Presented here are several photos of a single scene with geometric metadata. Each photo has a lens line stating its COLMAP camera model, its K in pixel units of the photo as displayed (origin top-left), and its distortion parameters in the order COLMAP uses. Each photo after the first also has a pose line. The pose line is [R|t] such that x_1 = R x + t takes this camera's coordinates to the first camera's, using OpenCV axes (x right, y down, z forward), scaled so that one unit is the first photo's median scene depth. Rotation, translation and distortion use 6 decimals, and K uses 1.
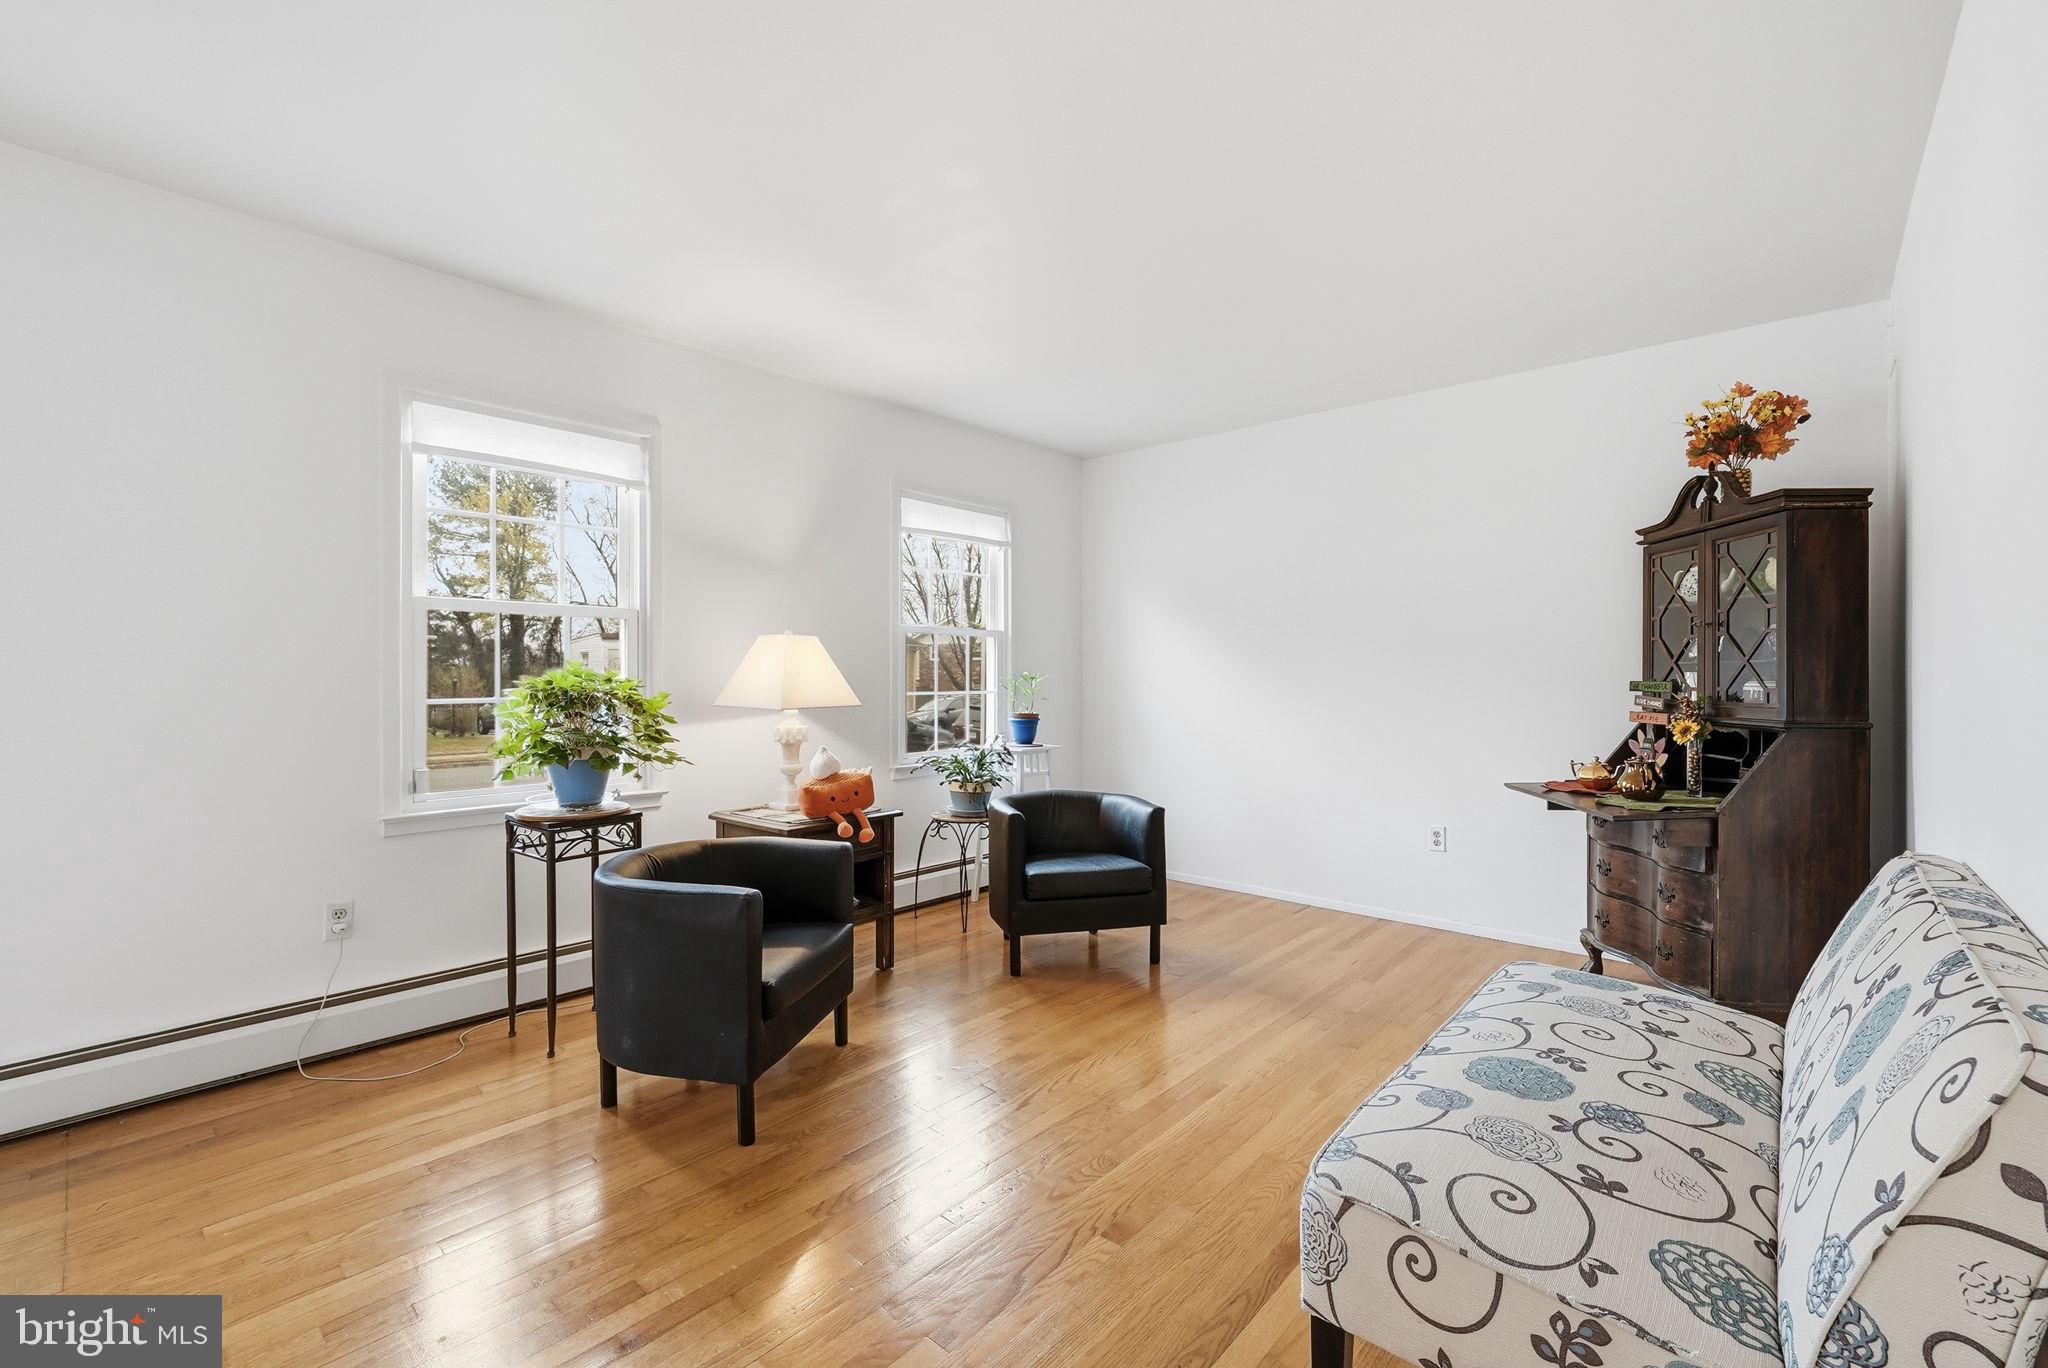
lens RADIAL K [[881.0, 0, 1023.2], [0, 881.0, 671.5], [0, 0, 1]] dist [-0.011143, 0.000367]
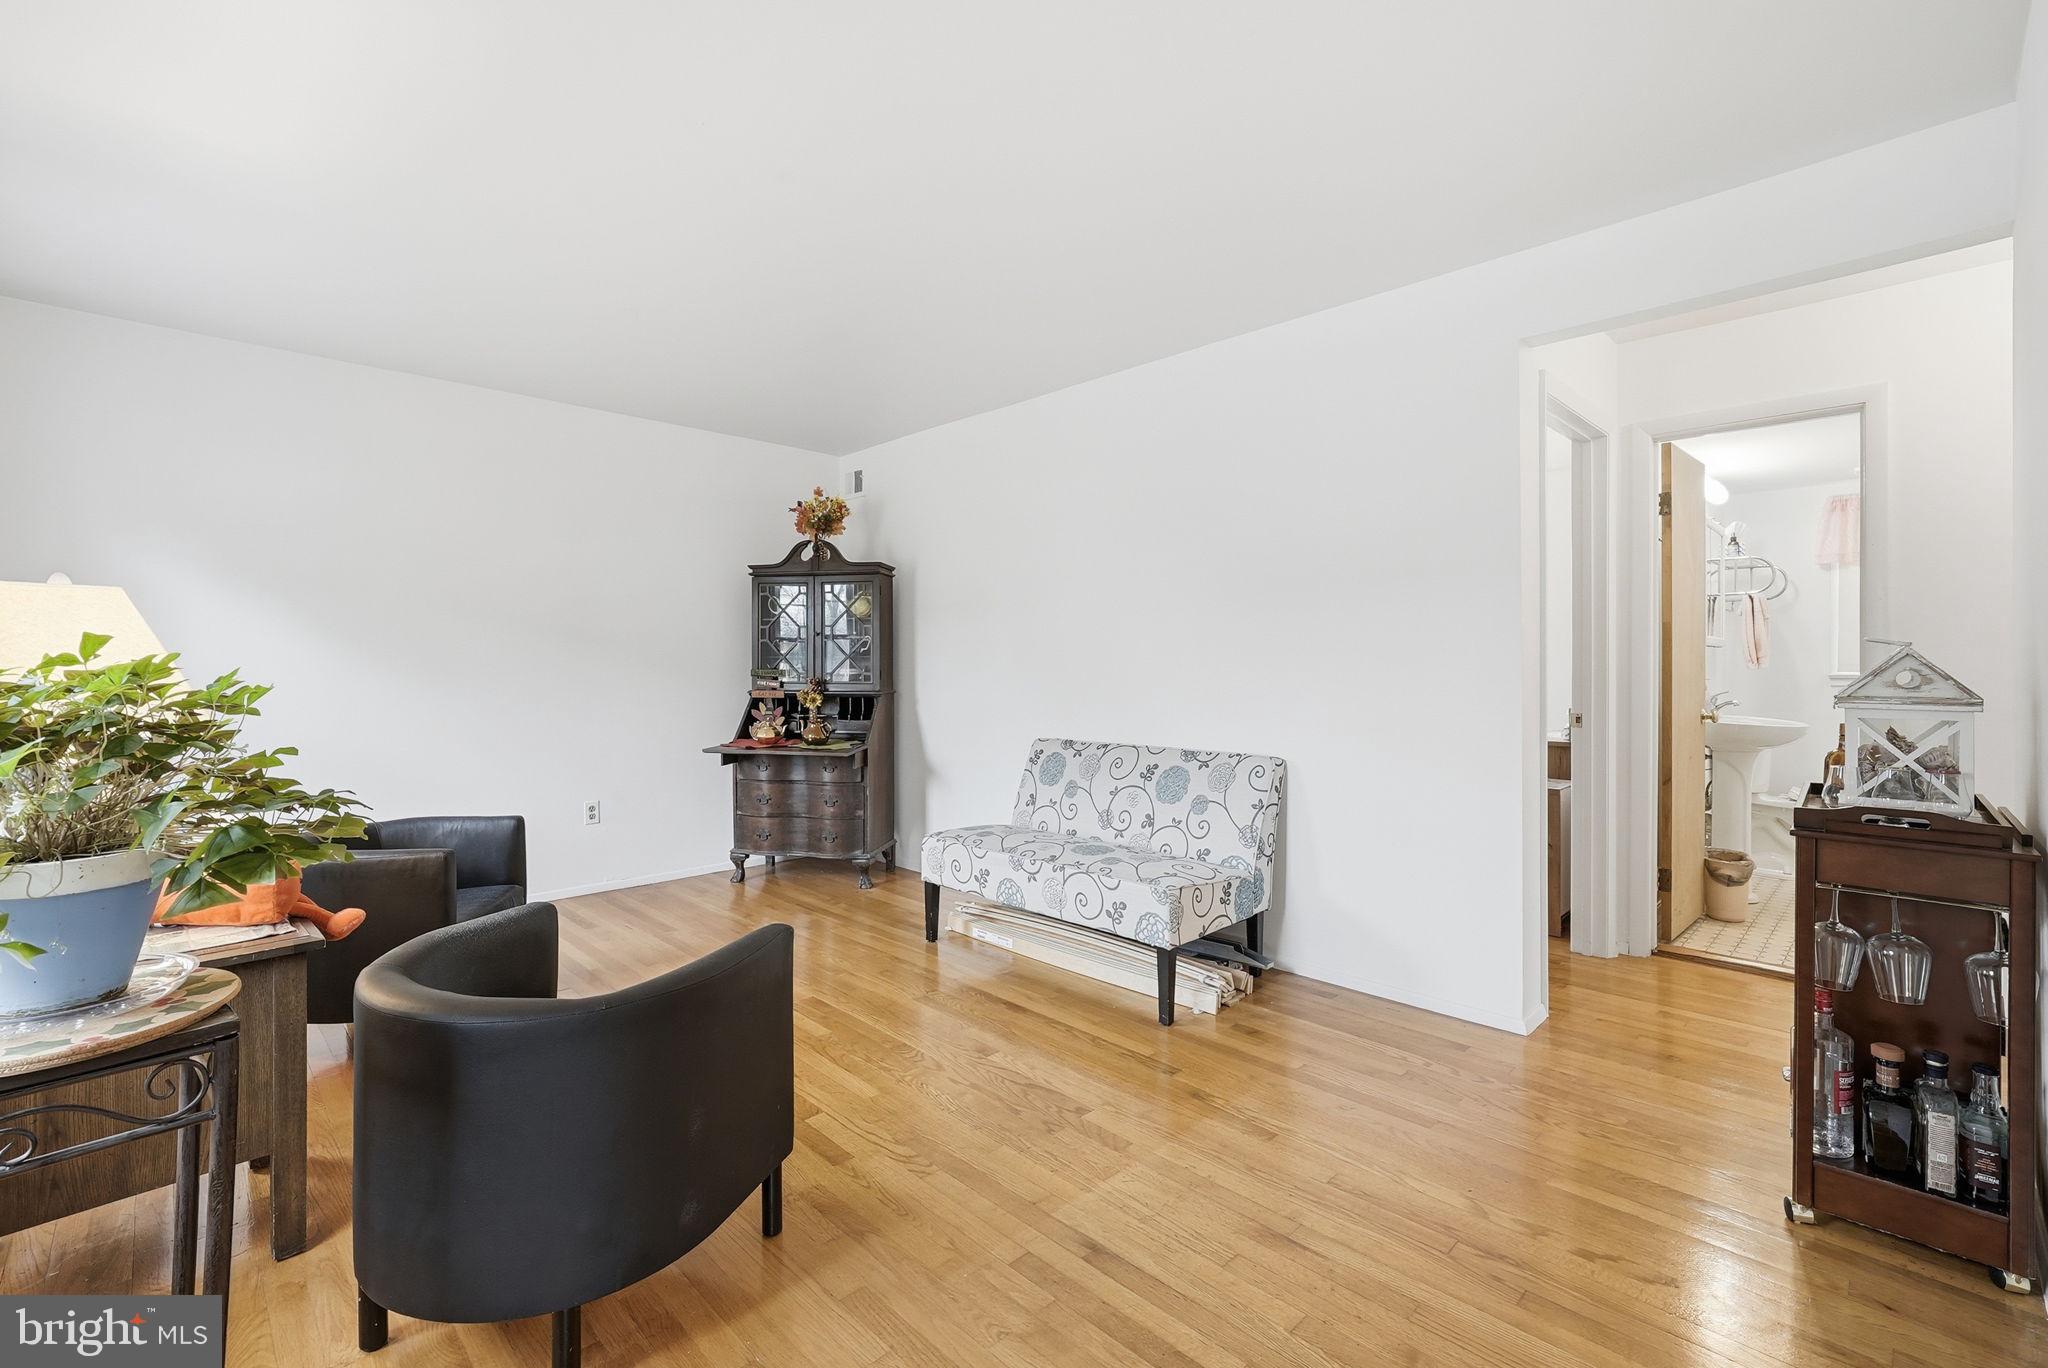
lens RADIAL K [[881.0, 0, 1023.2], [0, 881.0, 671.5], [0, 0, 1]] dist [-0.011143, 0.000367]
pose [[0.067777, -0.009073, 0.997659, -0.804545], [0.000124, 0.999959, 0.009085, 0.001752], [-0.997700, -0.000492, 0.067775, 0.510322]]
